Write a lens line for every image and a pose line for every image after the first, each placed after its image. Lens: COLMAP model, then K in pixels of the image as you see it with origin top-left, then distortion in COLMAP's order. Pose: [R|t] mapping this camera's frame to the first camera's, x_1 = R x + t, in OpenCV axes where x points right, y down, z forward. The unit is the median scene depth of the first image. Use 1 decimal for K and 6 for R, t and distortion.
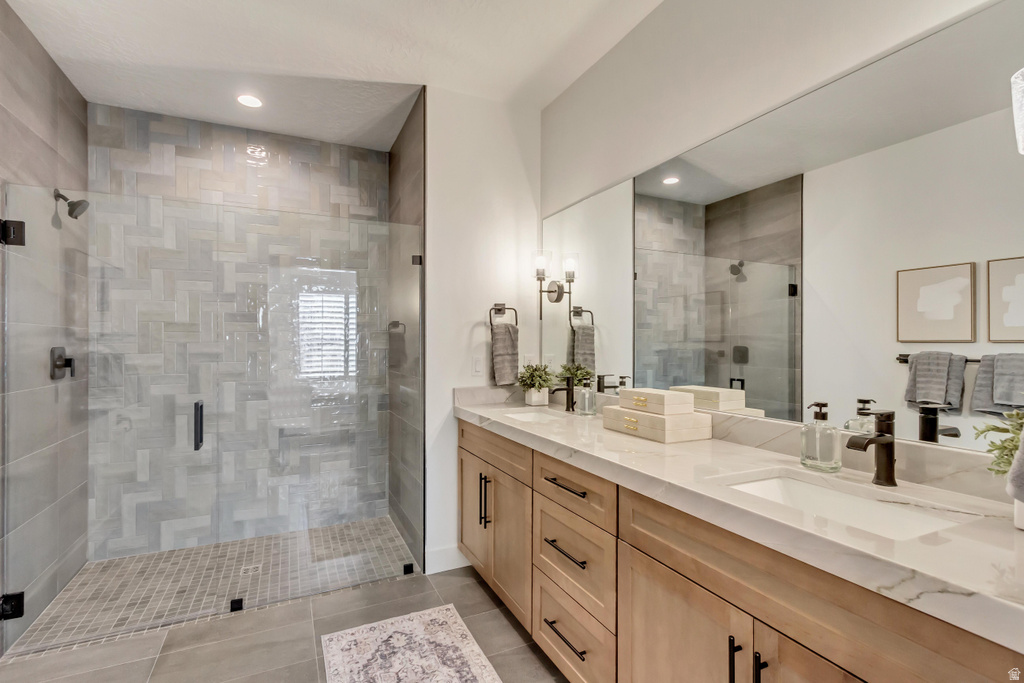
lens RADIAL K [[481.0, 0, 507.8], [0, 481.0, 336.8], [0, 0, 1]] dist [0.001515, -0.000887]
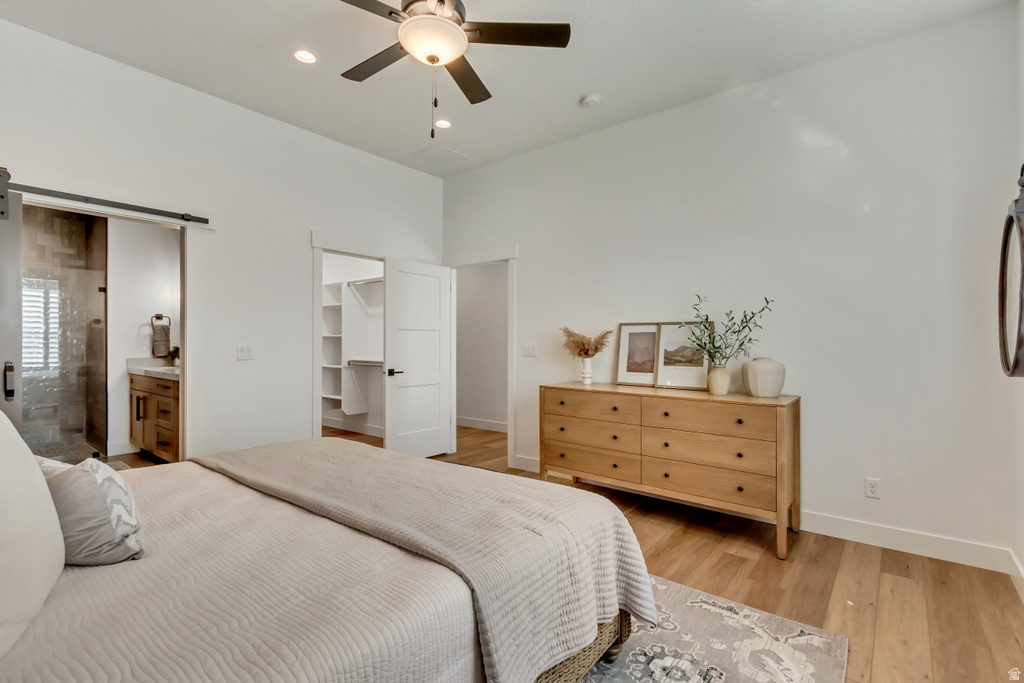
lens RADIAL K [[477.2, 0, 512.0], [0, 477.2, 341.5], [0, 0, 1]] dist [0.002963, 0.000124]
pose [[0.898757, 0.003734, 0.438431, 0.408733], [-0.011107, 0.999837, 0.014253, -0.002968], [-0.438307, -0.017680, 0.898652, -1.306287]]
